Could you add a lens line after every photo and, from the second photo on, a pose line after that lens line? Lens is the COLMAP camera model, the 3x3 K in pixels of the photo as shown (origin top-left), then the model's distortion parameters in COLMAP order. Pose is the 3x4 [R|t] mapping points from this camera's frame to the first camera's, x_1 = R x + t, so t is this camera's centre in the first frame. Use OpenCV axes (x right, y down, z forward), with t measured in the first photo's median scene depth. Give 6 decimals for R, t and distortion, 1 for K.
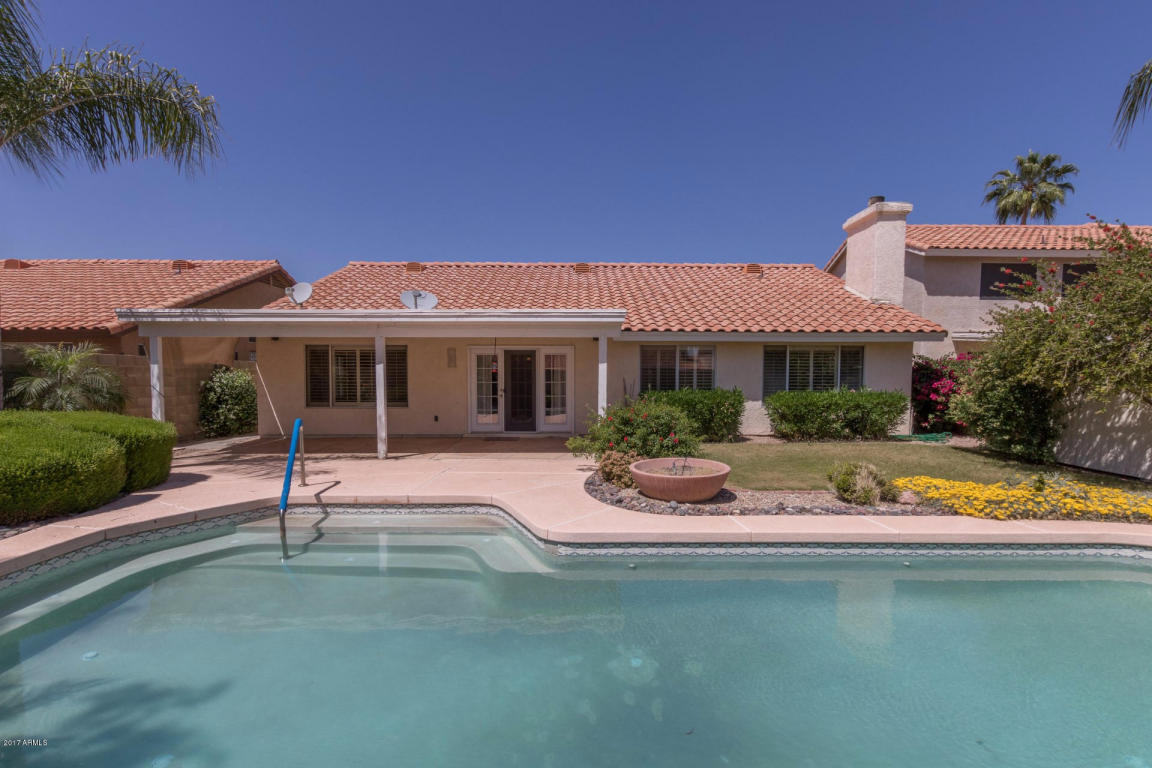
lens RADIAL K [[523.4, 0, 574.7], [0, 523.4, 385.3], [0, 0, 1]] dist [0.017240, -0.001554]
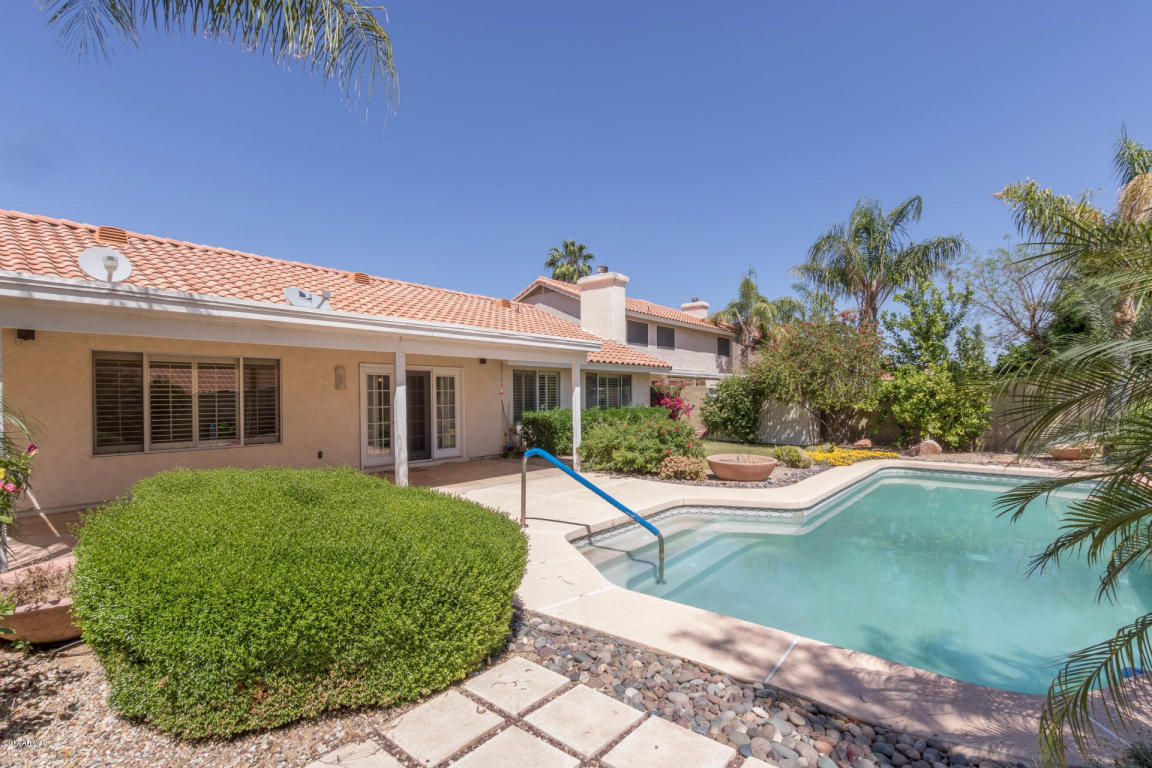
lens RADIAL K [[523.4, 0, 589.5], [0, 523.4, 403.1], [0, 0, 1]] dist [0.017240, -0.001554]
pose [[0.638102, -0.017575, 0.769751, -0.601874], [0.021254, 0.999761, 0.005208, -0.009283], [-0.769658, 0.013037, 0.638323, 0.192789]]
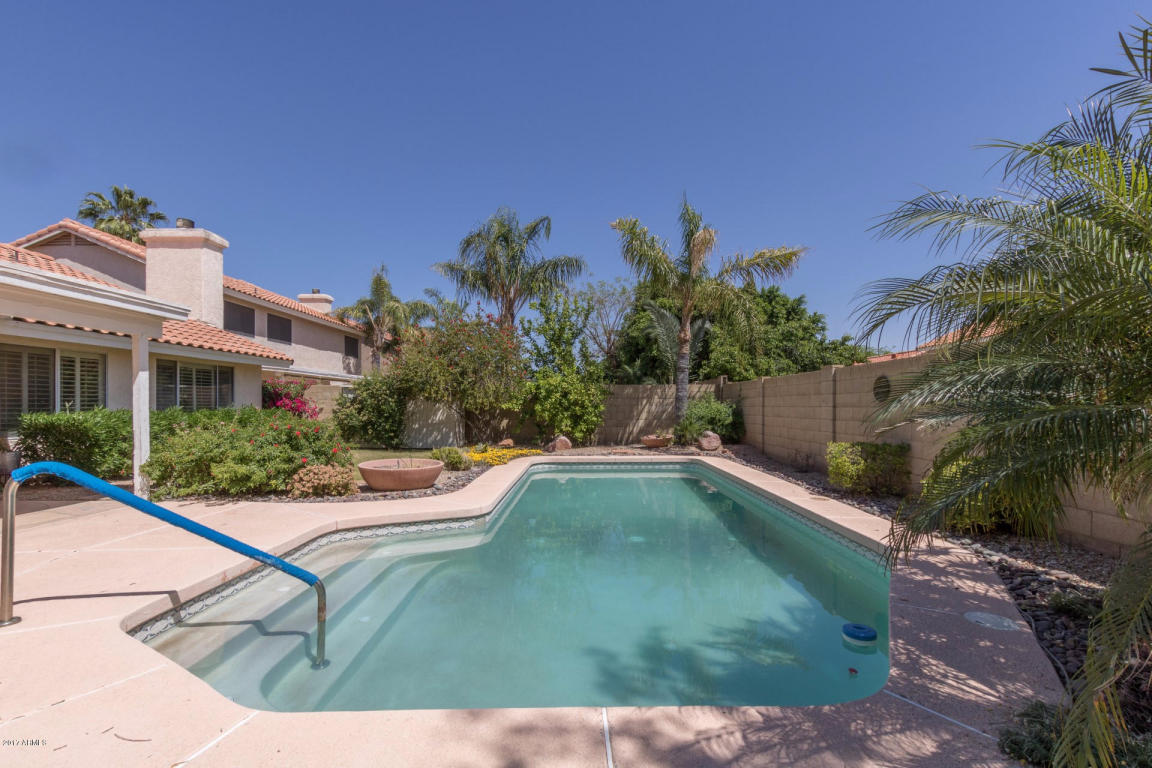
lens RADIAL K [[523.4, 0, 576.8], [0, 523.4, 402.4], [0, 0, 1]] dist [0.017240, -0.001554]
pose [[0.020639, 0.000494, 0.999787, -0.509739], [0.017009, 0.999855, -0.000846, 0.009502], [-0.999642, 0.017023, 0.020628, 0.281575]]
